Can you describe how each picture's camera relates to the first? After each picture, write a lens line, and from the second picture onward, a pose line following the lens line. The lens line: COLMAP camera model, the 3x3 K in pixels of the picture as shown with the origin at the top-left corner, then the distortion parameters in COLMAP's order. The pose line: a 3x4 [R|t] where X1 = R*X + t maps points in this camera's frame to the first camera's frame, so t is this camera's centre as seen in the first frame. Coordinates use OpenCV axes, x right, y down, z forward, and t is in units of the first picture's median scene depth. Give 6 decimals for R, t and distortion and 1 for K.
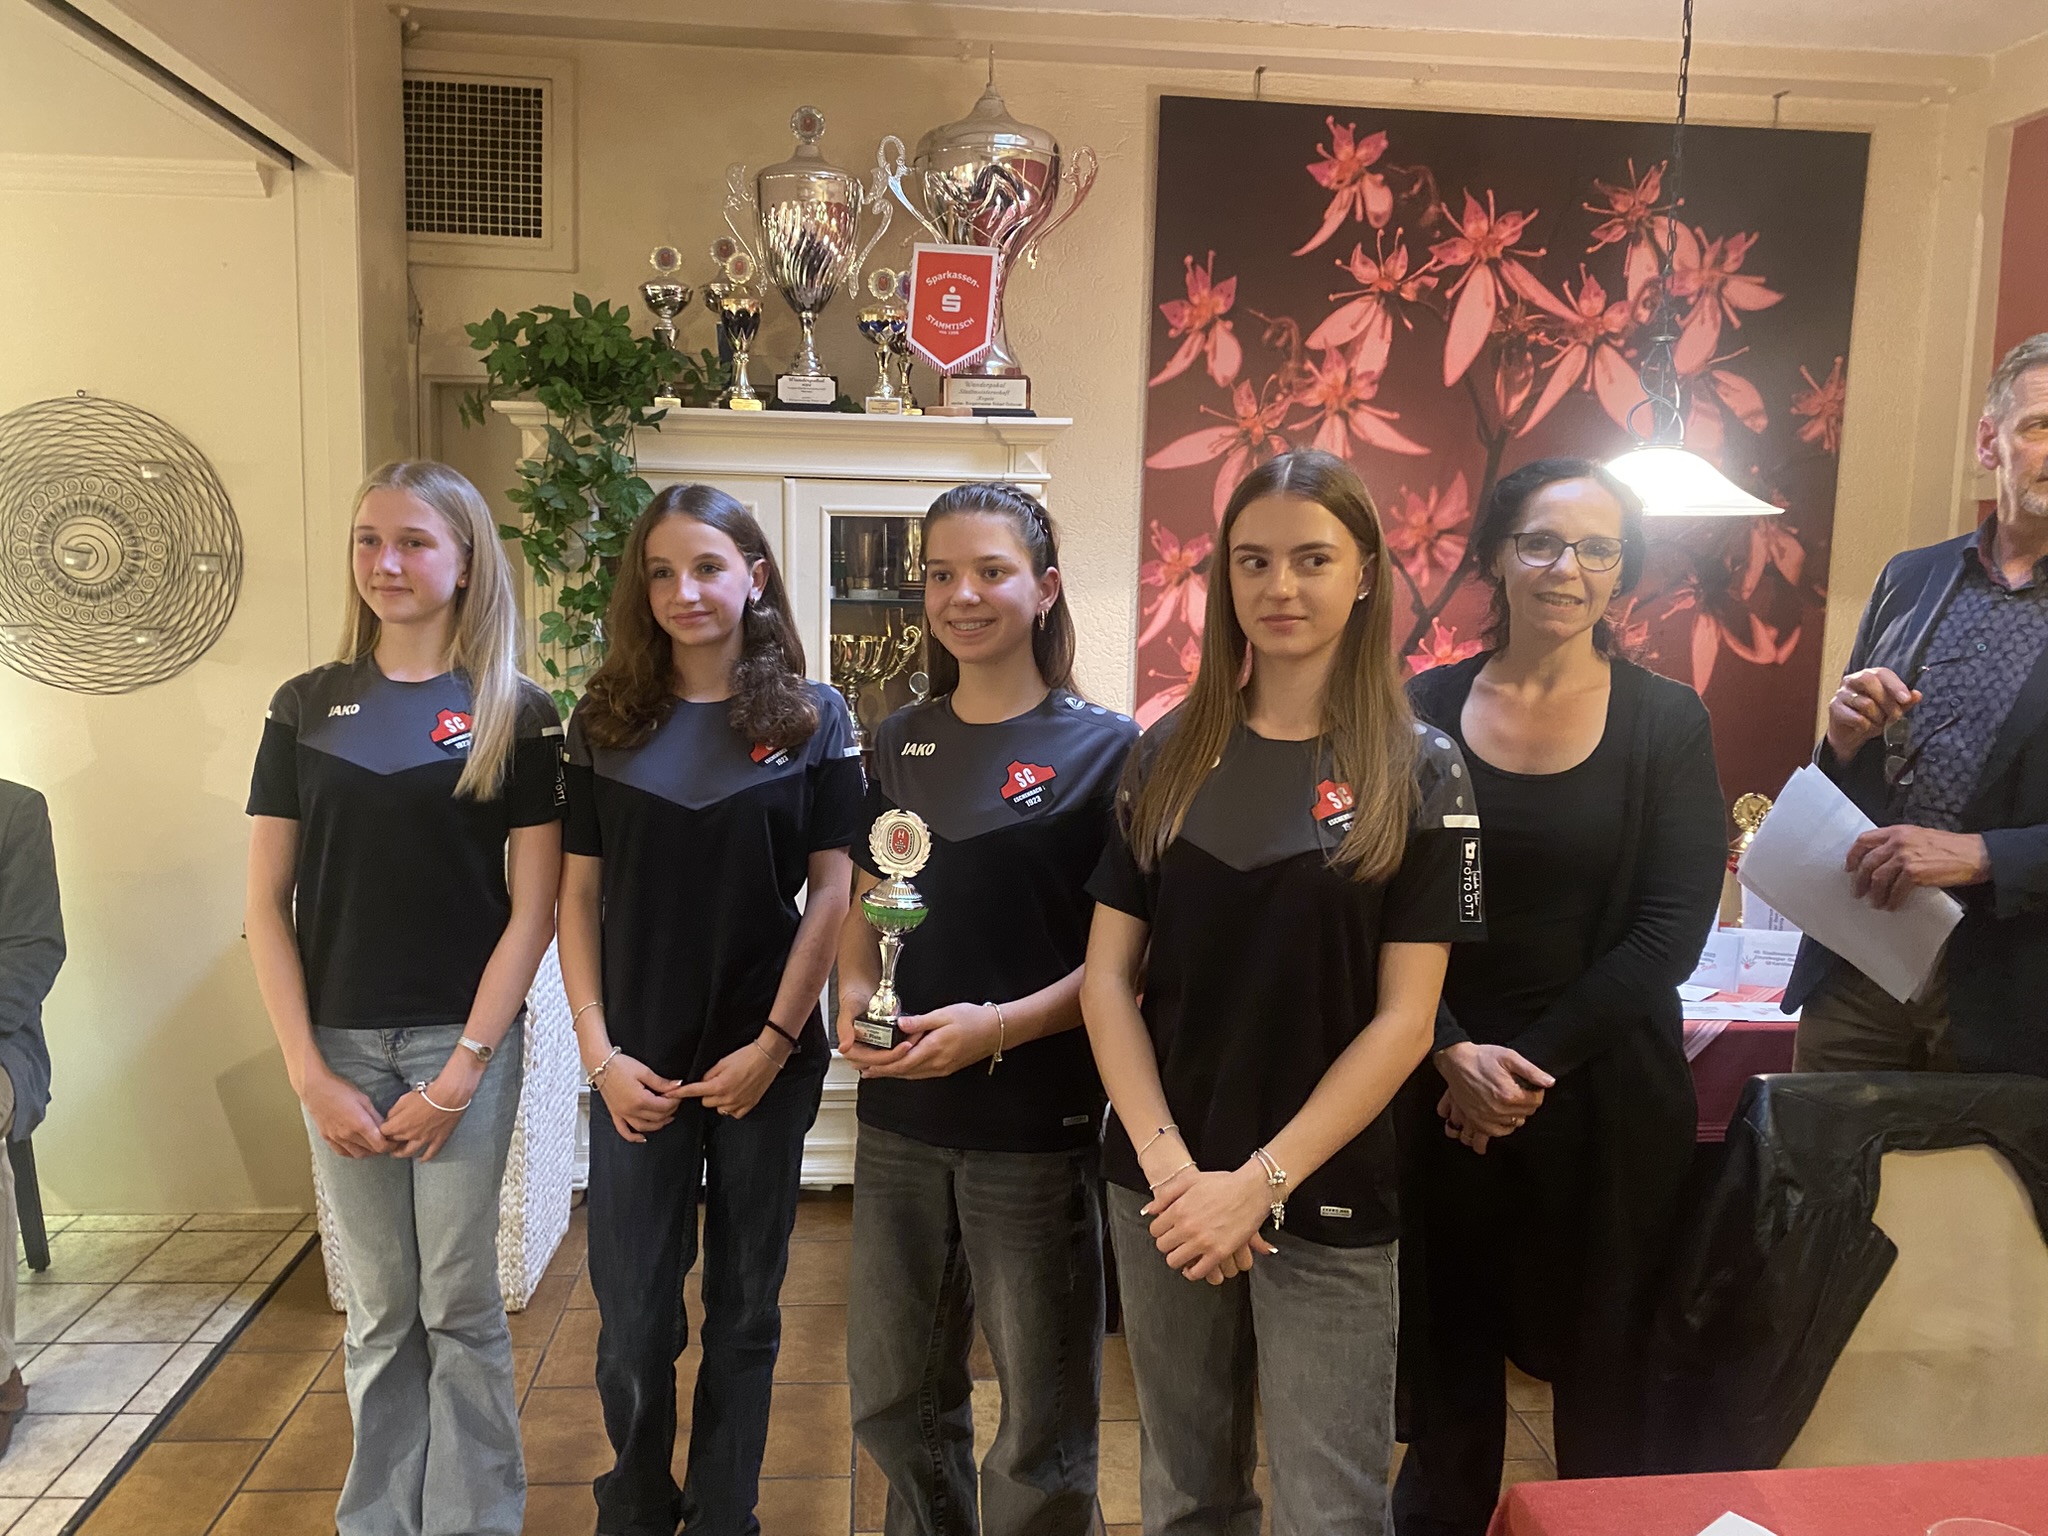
lens RADIAL K [[1564.8, 0, 986.5], [0, 1564.8, 748.2], [0, 0, 1]] dist [0.013768, -0.012183]
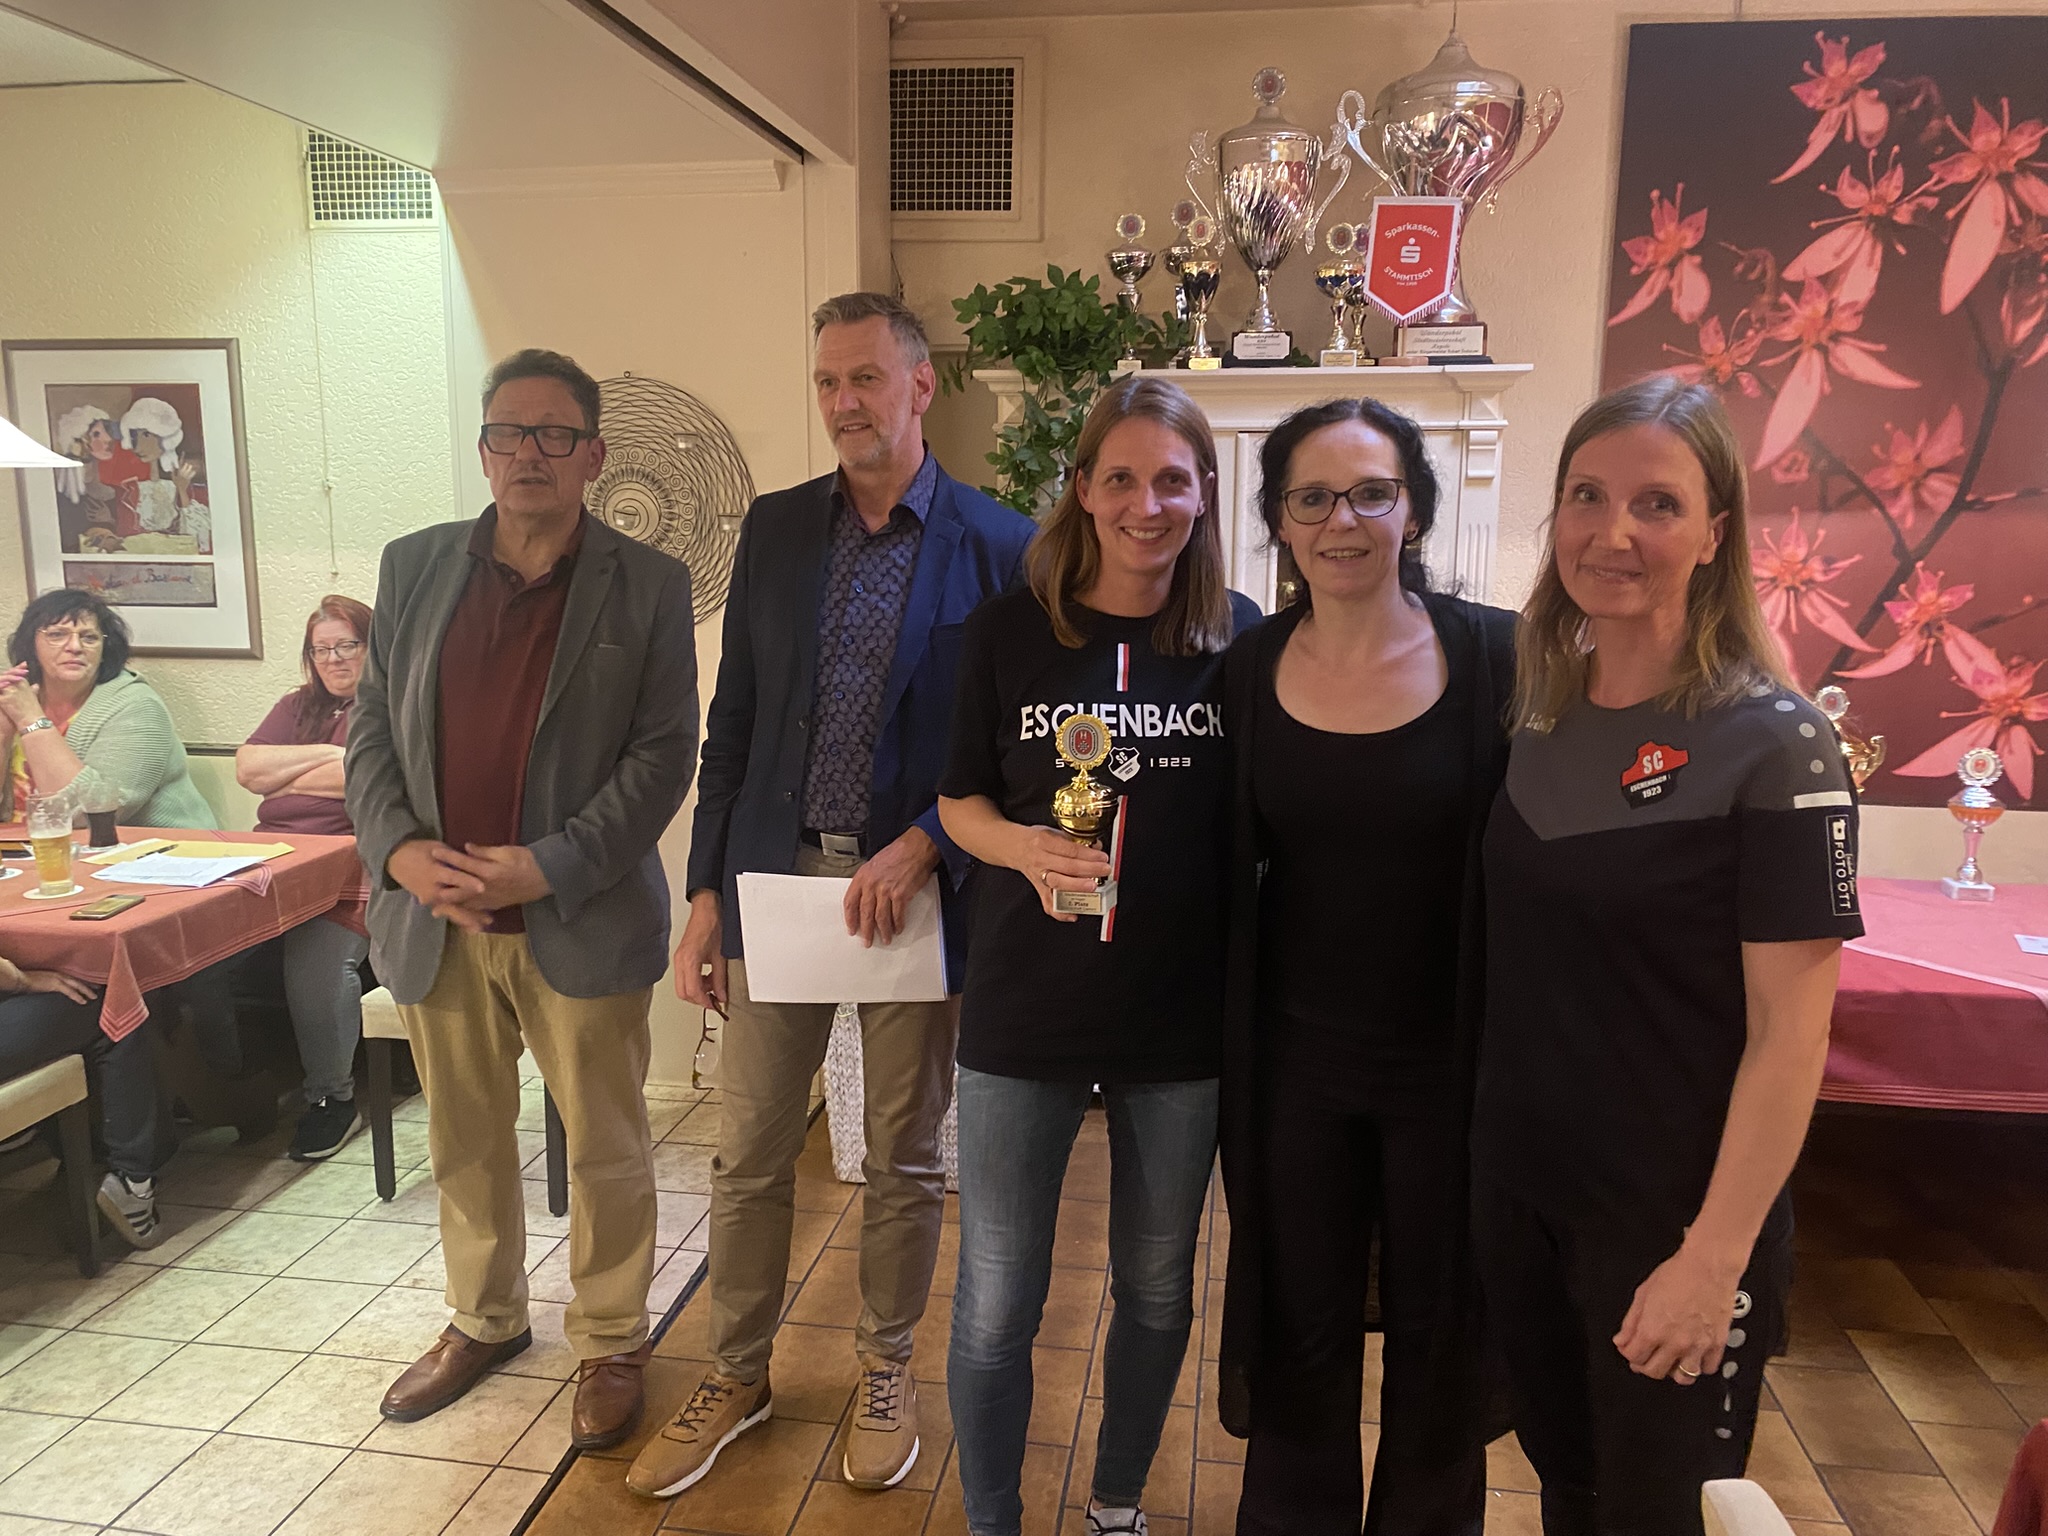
lens RADIAL K [[1564.8, 0, 1002.6], [0, 1564.8, 759.4], [0, 0, 1]] dist [0.013768, -0.012183]
pose [[0.974506, 0.022698, -0.223212, -0.041048], [-0.011404, 0.998594, 0.051759, -0.006751], [0.224073, -0.047894, 0.973395, -0.057385]]
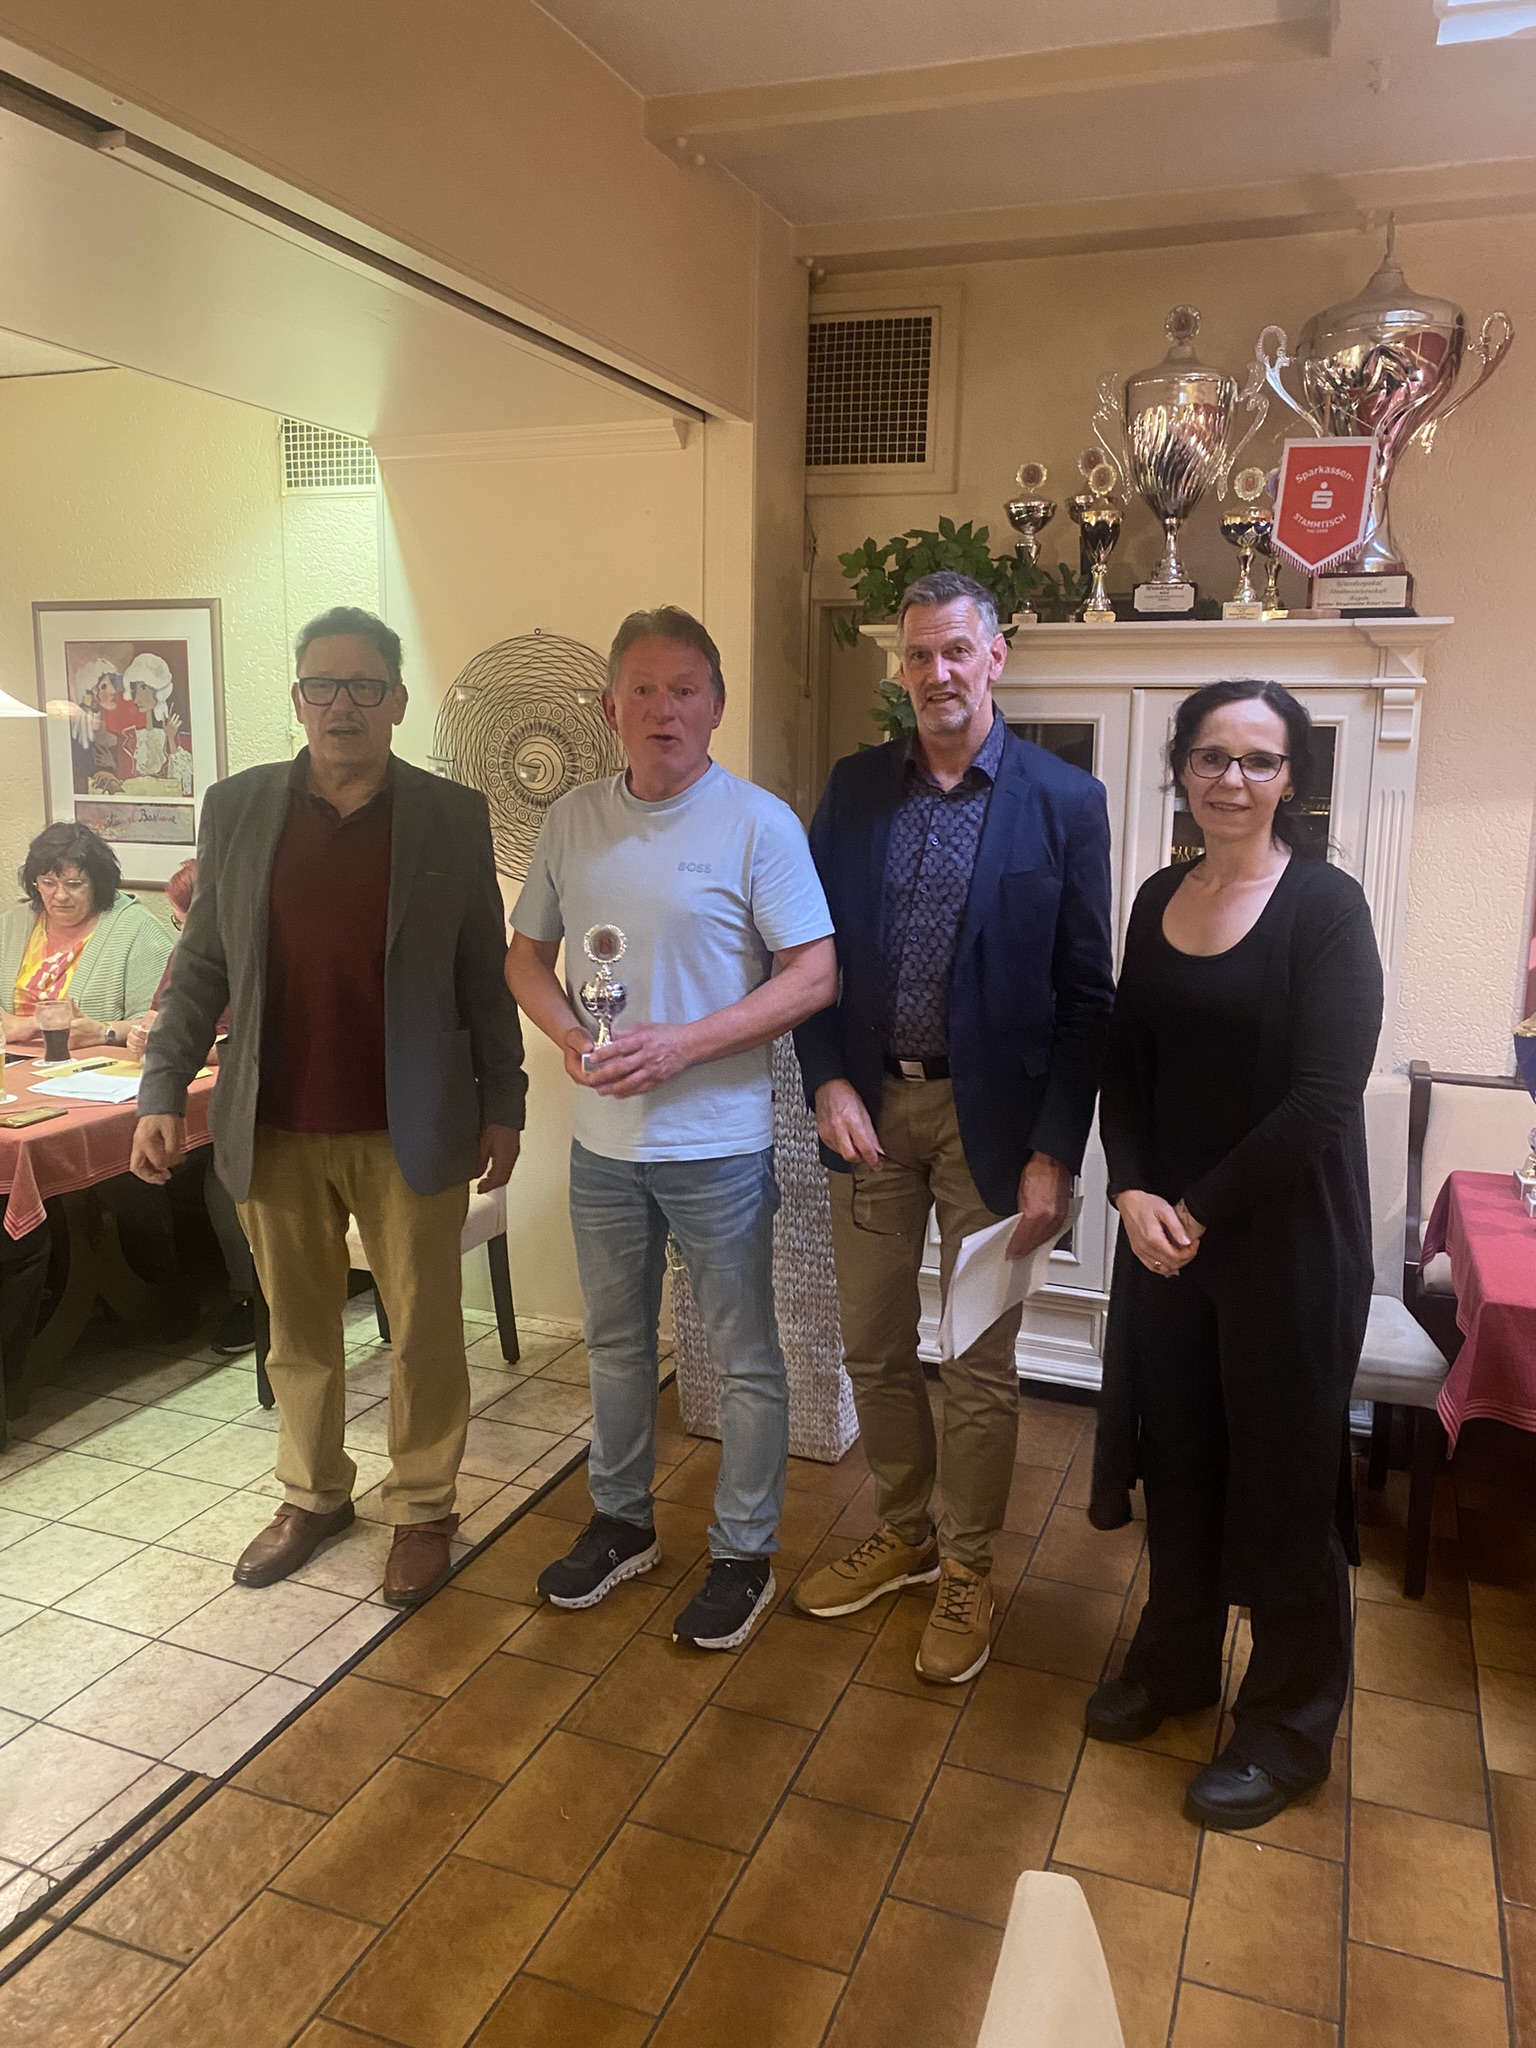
lens RADIAL K [[1564.8, 0, 769.8], [0, 1564.8, 1002.7], [0, 0, 1]] dist [0.013768, -0.012183]
pose [[0.907675, 0.064067, -0.414755, 0.077983], [-0.046532, 0.997549, 0.052257, -0.014407], [0.417086, -0.028133, 0.908431, -0.005151]]
